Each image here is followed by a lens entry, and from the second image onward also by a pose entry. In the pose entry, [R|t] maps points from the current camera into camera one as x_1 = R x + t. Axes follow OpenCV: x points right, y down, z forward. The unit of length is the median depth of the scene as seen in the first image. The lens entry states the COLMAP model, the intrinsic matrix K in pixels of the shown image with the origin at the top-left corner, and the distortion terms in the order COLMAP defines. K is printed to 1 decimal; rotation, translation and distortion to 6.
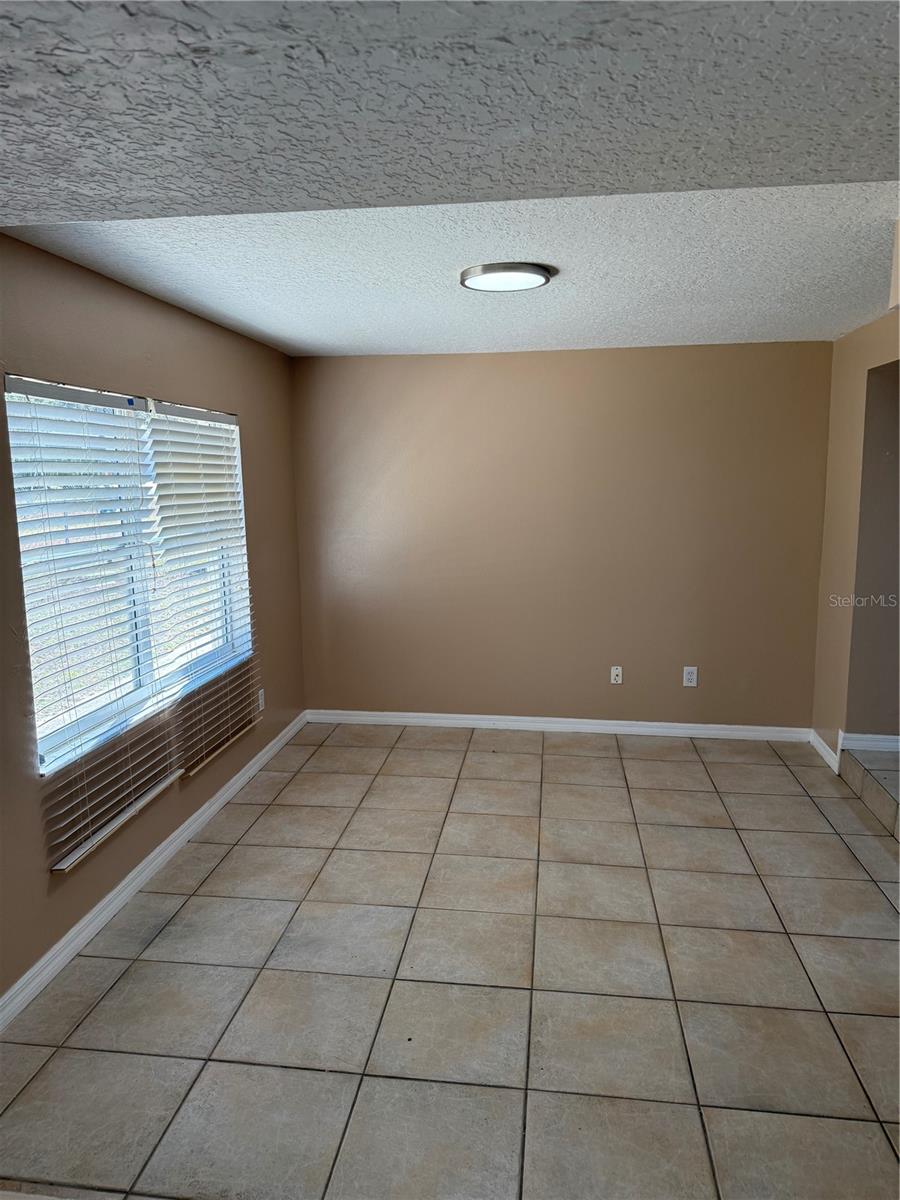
lens RADIAL K [[816.6, 0, 450.0], [0, 816.6, 600.0], [0, 0, 1]] dist [0.005033, 0.000247]
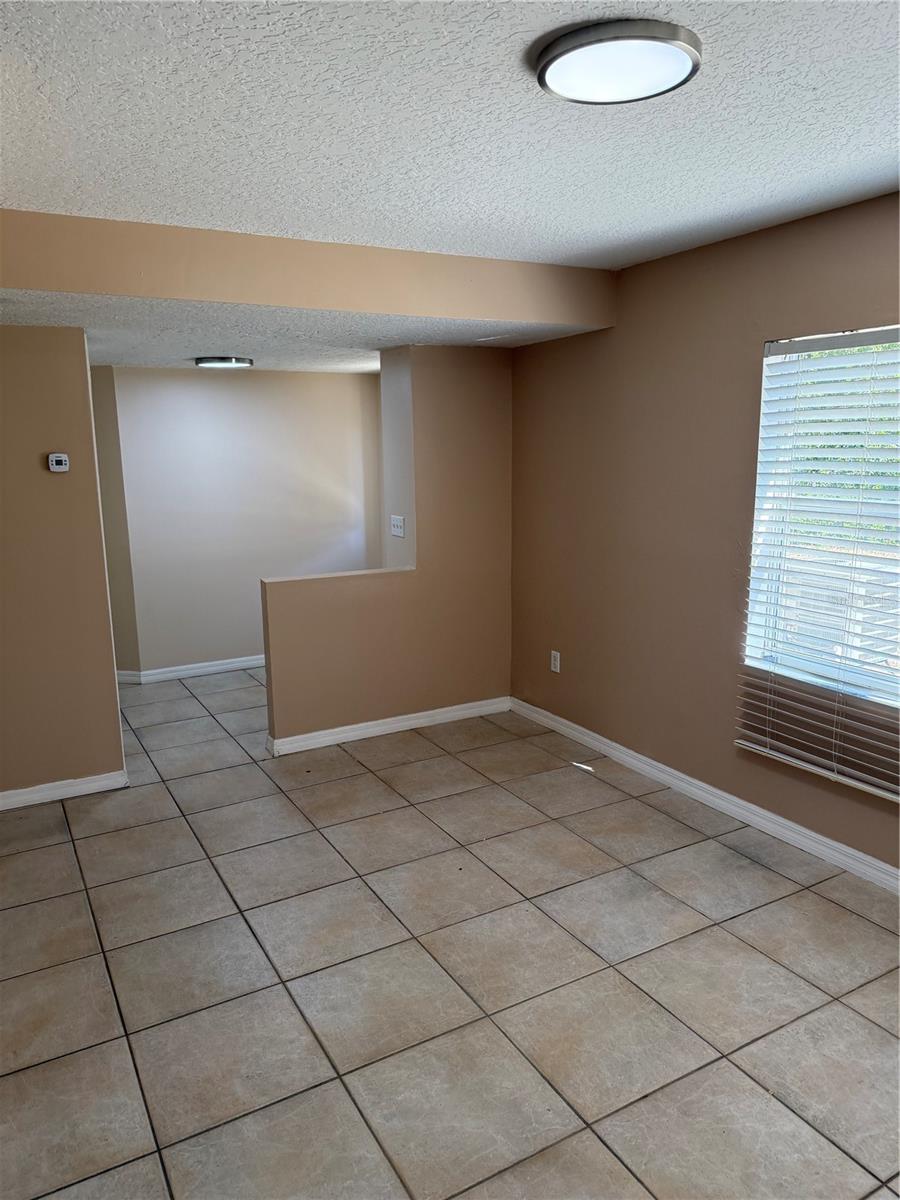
lens RADIAL K [[842.0, 0, 450.0], [0, 842.0, 600.0], [0, 0, 1]] dist [-0.020016, -0.002029]
pose [[-0.795336, 0.132295, -0.591556, 0.471336], [-0.073148, 0.947815, 0.310315, -0.188044], [0.601739, 0.290076, -0.744155, 1.262237]]
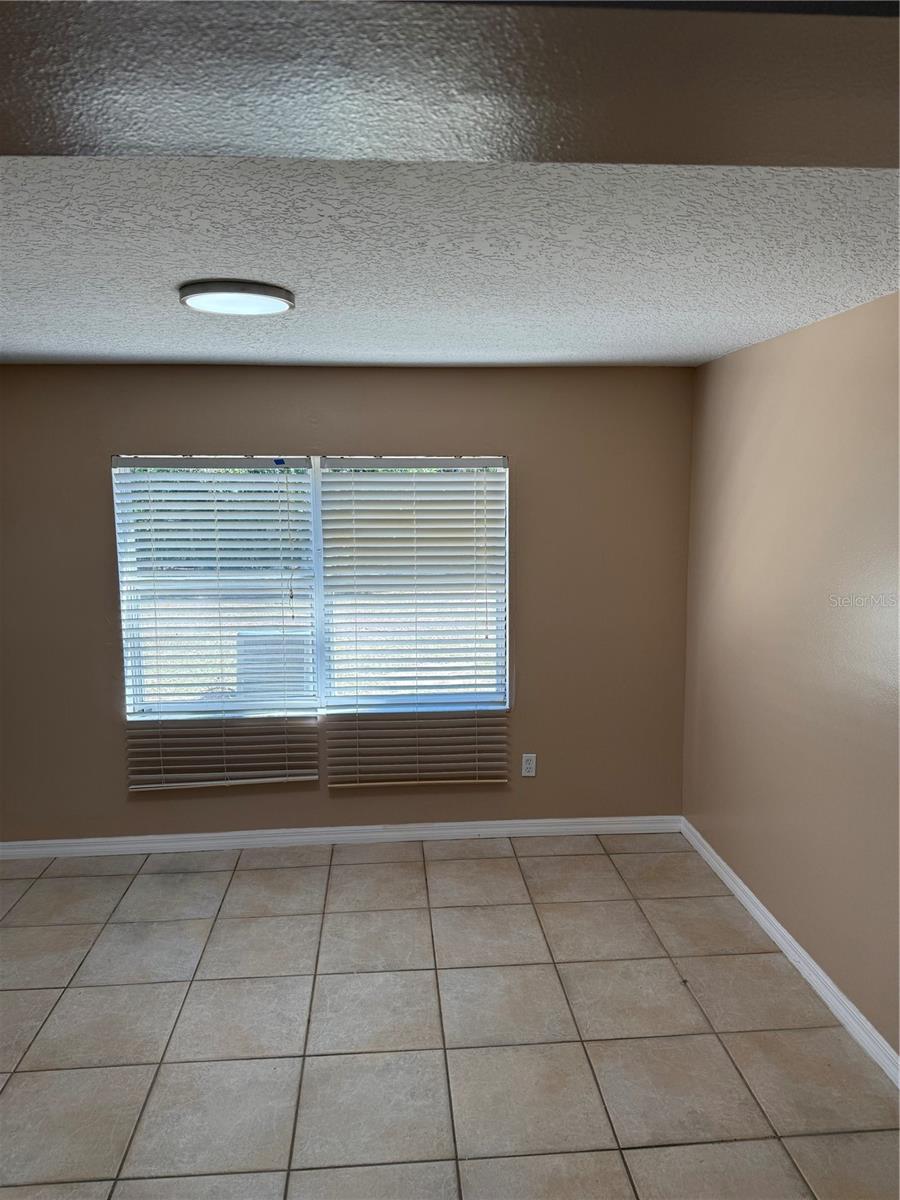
lens RADIAL K [[843.2, 0, 450.0], [0, 843.2, 600.0], [0, 0, 1]] dist [0.083471, -0.117482]
pose [[0.210024, 0.149723, -0.966164, 0.838816], [-0.146487, 0.981869, 0.120313, -0.210909], [0.966660, 0.116262, 0.228148, 0.902902]]
